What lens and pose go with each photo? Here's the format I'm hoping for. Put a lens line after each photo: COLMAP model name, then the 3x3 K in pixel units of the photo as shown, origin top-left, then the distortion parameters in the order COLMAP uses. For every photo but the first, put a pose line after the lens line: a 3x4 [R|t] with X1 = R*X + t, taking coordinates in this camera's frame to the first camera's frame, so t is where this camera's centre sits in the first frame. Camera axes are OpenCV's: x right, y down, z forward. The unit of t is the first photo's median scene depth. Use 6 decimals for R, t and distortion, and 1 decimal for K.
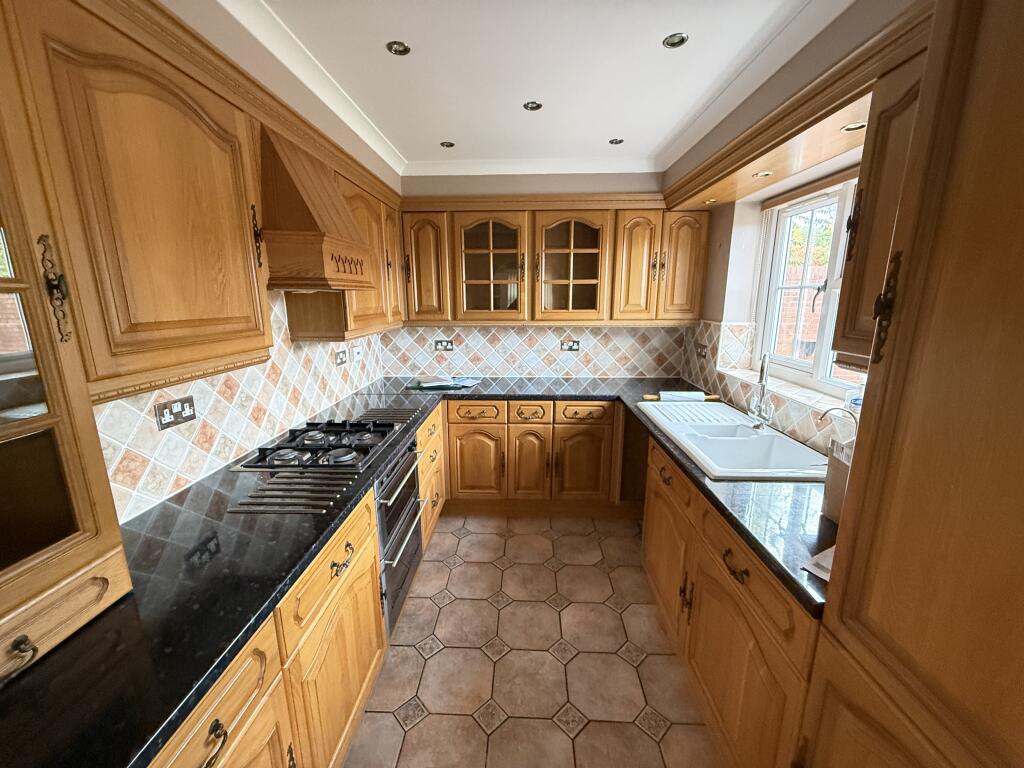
lens RADIAL K [[409.1, 0, 512.4], [0, 409.1, 383.9], [0, 0, 1]] dist [0.001129, 0.000021]
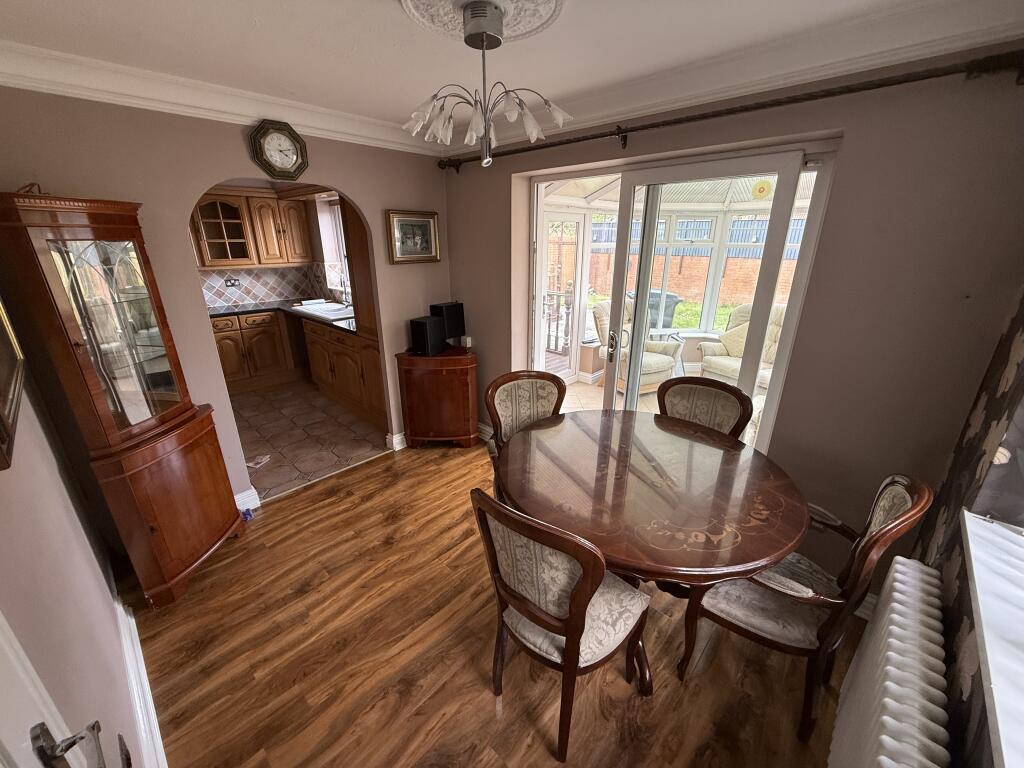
lens RADIAL K [[409.1, 0, 513.3], [0, 409.1, 385.7], [0, 0, 1]] dist [0.001129, 0.000021]
pose [[0.657856, -0.253017, 0.709371, -0.393434], [0.158031, 0.967286, 0.198455, 0.157104], [-0.736377, -0.018453, 0.676320, -0.909981]]
